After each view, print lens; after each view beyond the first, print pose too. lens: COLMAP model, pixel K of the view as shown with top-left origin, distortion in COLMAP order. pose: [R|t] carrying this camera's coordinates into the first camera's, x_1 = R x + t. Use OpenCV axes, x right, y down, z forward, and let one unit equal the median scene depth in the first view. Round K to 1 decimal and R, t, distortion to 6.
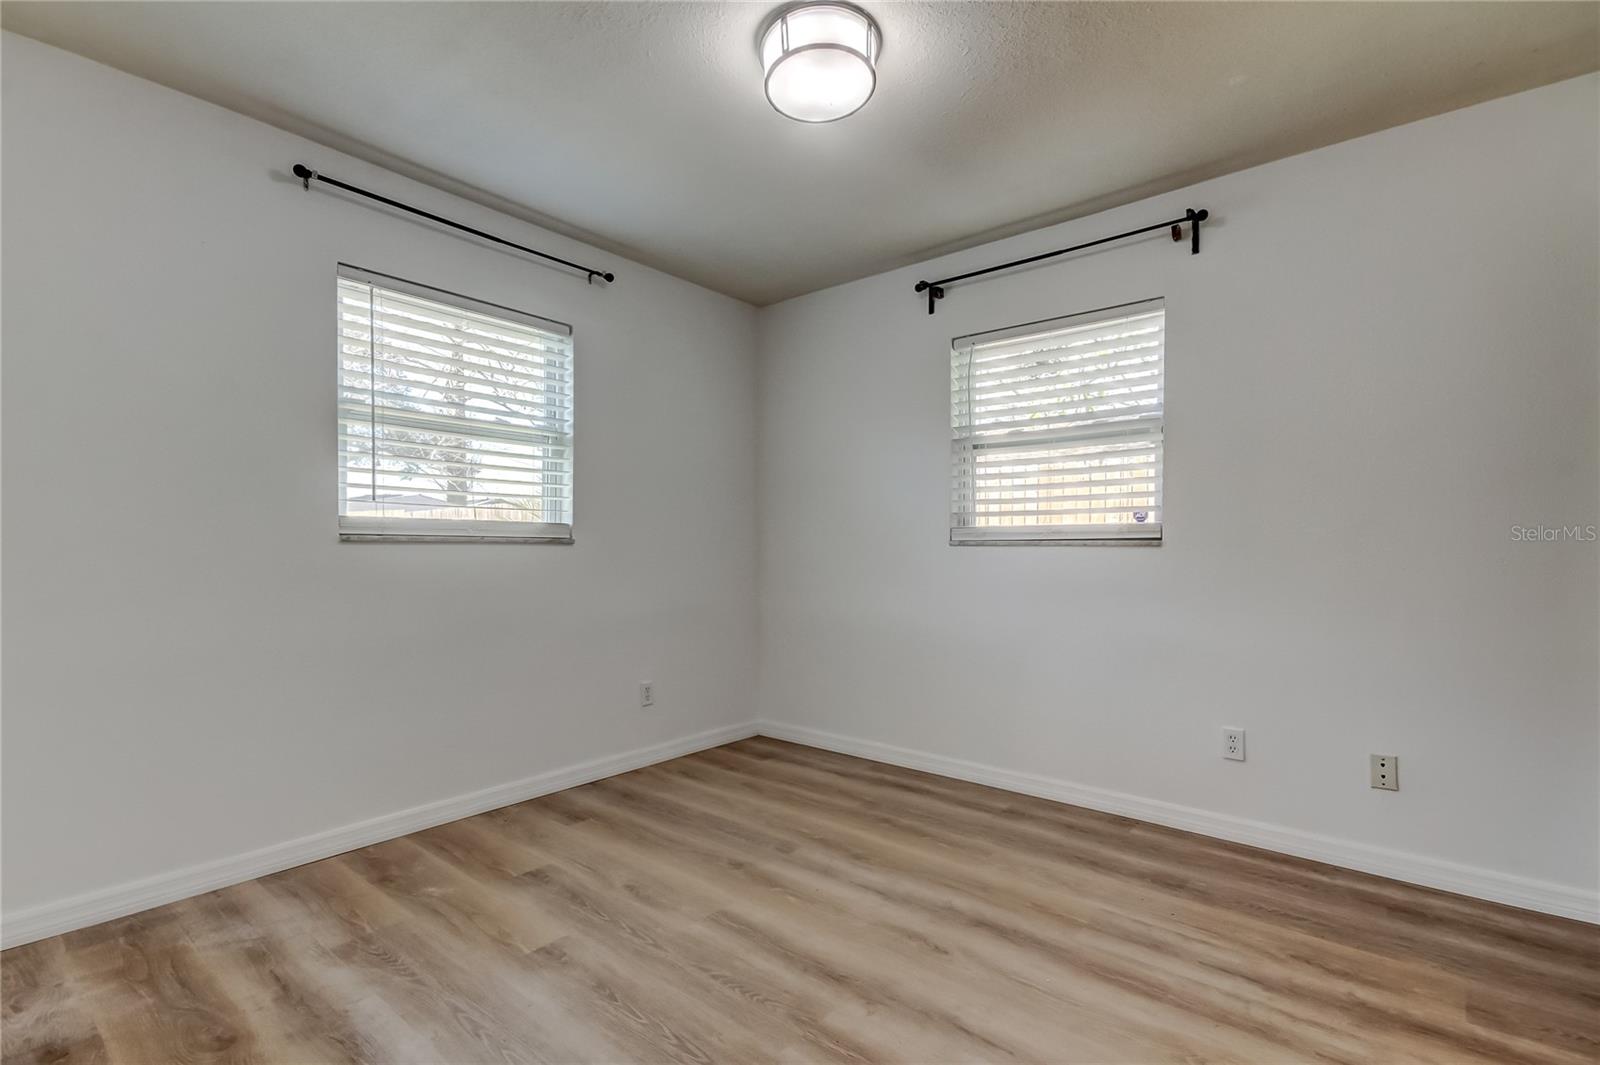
lens RADIAL K [[742.7, 0, 806.6], [0, 742.7, 543.0], [0, 0, 1]] dist [0.028641, -0.000506]
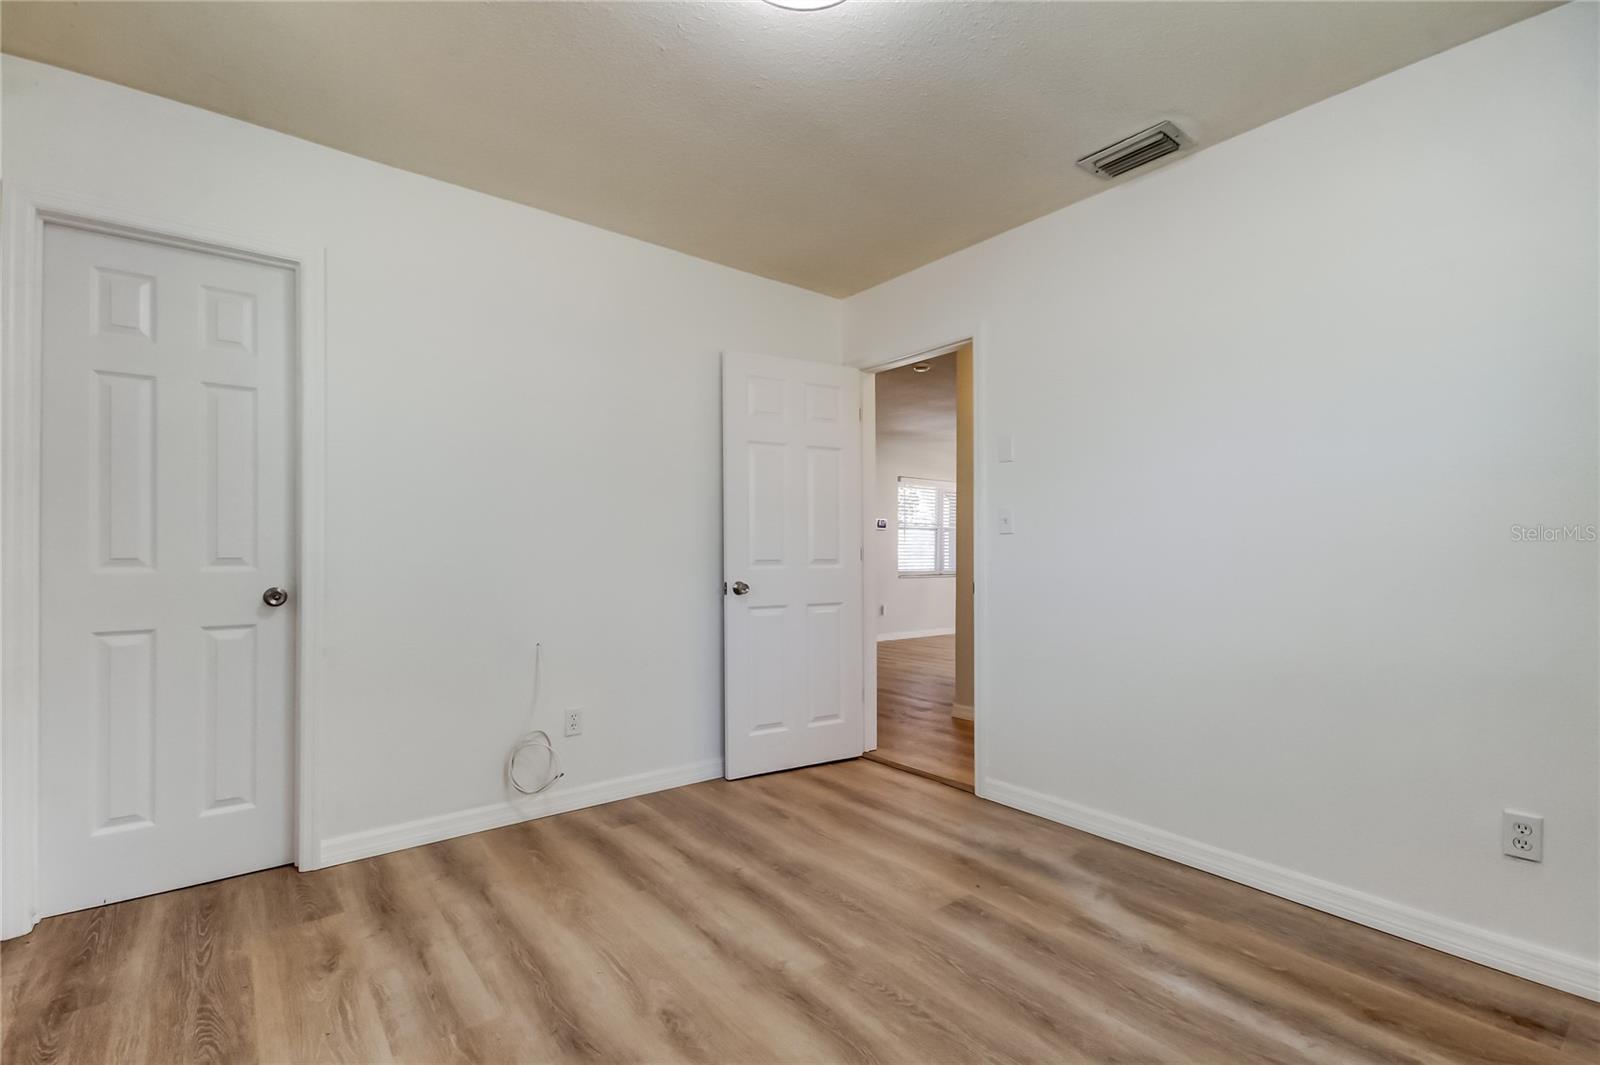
lens RADIAL K [[742.7, 0, 806.6], [0, 742.7, 543.0], [0, 0, 1]] dist [0.028641, -0.000506]
pose [[-0.977449, -0.000014, 0.211173, -0.175400], [-0.003102, 0.999893, -0.014292, 0.004720], [-0.211150, -0.014624, -0.977344, 1.951566]]
